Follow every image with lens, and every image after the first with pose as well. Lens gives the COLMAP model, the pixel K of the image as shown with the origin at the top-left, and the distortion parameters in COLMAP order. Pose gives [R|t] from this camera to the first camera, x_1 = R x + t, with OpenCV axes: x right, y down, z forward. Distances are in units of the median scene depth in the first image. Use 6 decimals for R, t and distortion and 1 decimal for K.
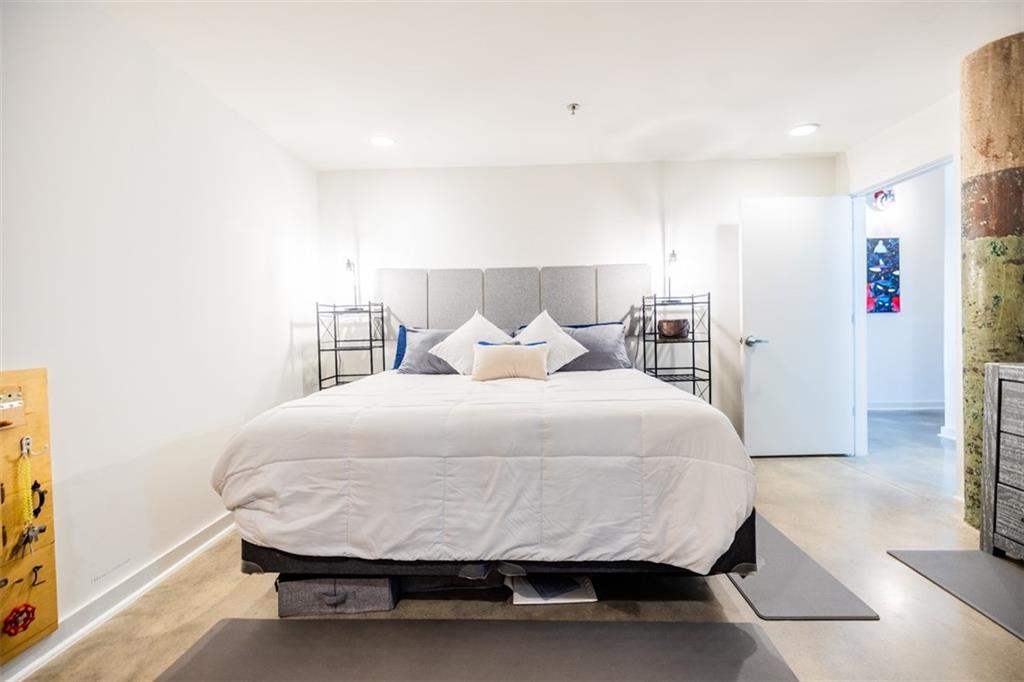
lens RADIAL K [[429.1, 0, 515.0], [0, 429.1, 336.4], [0, 0, 1]] dist [0.001713, -0.000594]
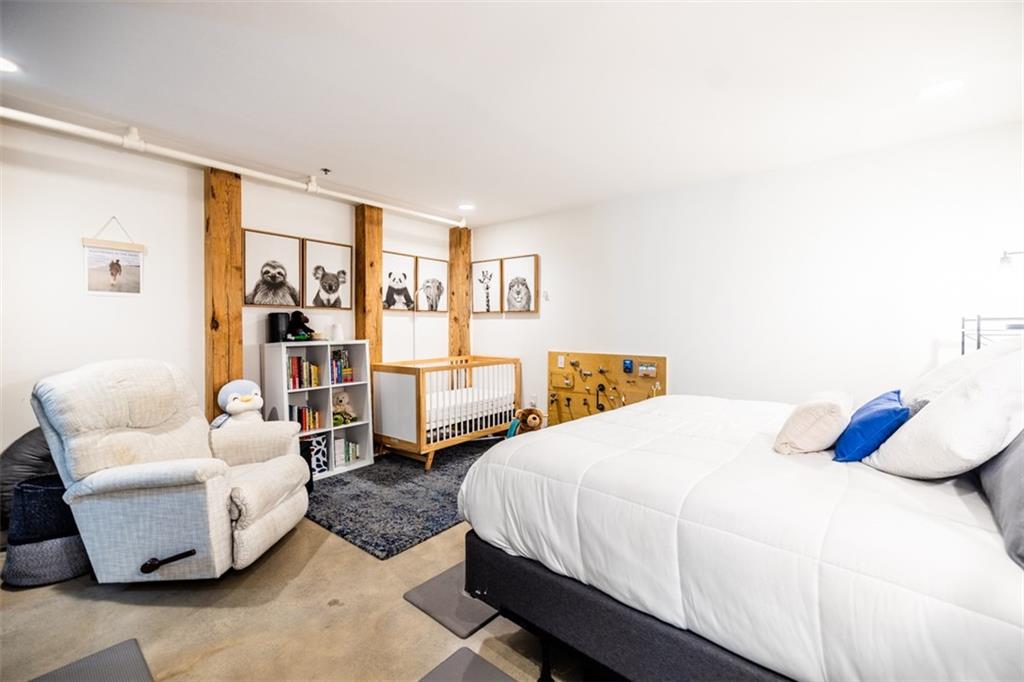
lens RADIAL K [[429.1, 0, 511.8], [0, 429.1, 337.1], [0, 0, 1]] dist [0.001713, -0.000594]
pose [[-0.608770, 0.041694, -0.792251, 1.262821], [-0.005859, 0.998355, 0.057043, -0.159408], [0.793325, 0.039368, -0.607524, 1.602893]]
